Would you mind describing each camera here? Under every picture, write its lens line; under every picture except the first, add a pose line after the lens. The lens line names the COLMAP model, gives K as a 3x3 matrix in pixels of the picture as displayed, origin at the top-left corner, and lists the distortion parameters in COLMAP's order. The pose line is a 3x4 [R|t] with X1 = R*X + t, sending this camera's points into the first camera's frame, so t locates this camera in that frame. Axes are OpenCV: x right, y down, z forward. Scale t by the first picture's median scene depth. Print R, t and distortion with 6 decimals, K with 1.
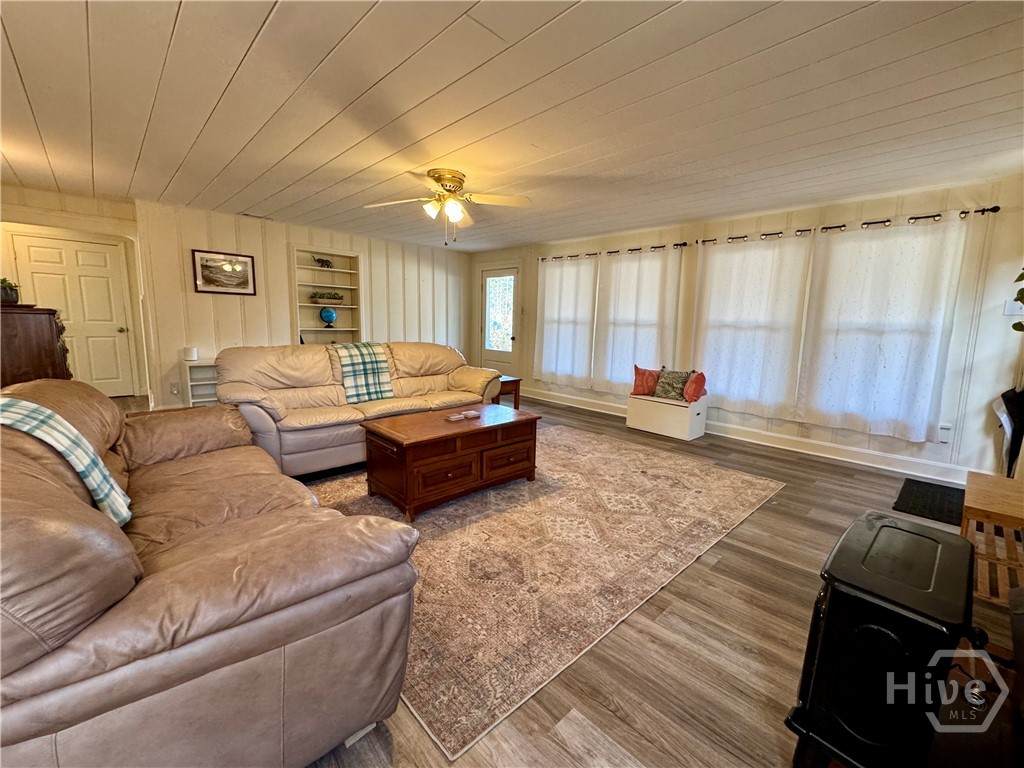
lens RADIAL K [[418.2, 0, 516.2], [0, 418.2, 381.1], [0, 0, 1]] dist [-0.002224, -0.000104]
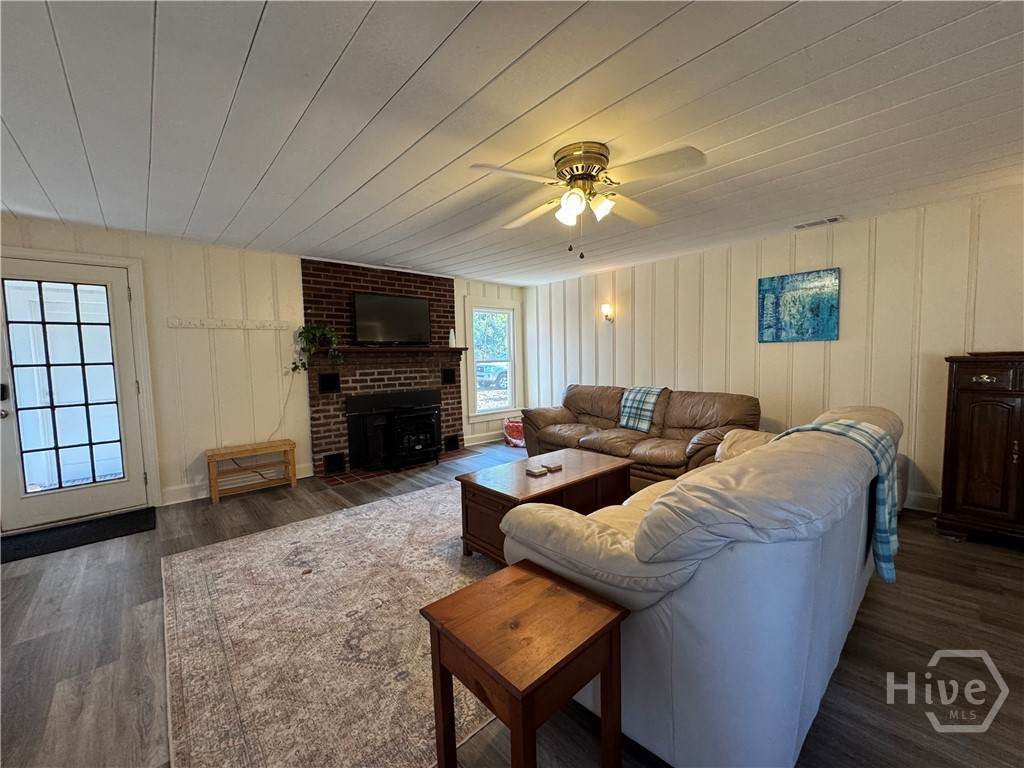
lens RADIAL K [[409.8, 0, 511.4], [0, 409.8, 385.8], [0, 0, 1]] dist [-0.006358, 0.000391]
pose [[-0.999951, -0.005350, 0.008294, -0.054418], [-0.003472, 0.977298, 0.211843, -0.253432], [-0.009239, 0.211804, -0.977269, 1.637779]]
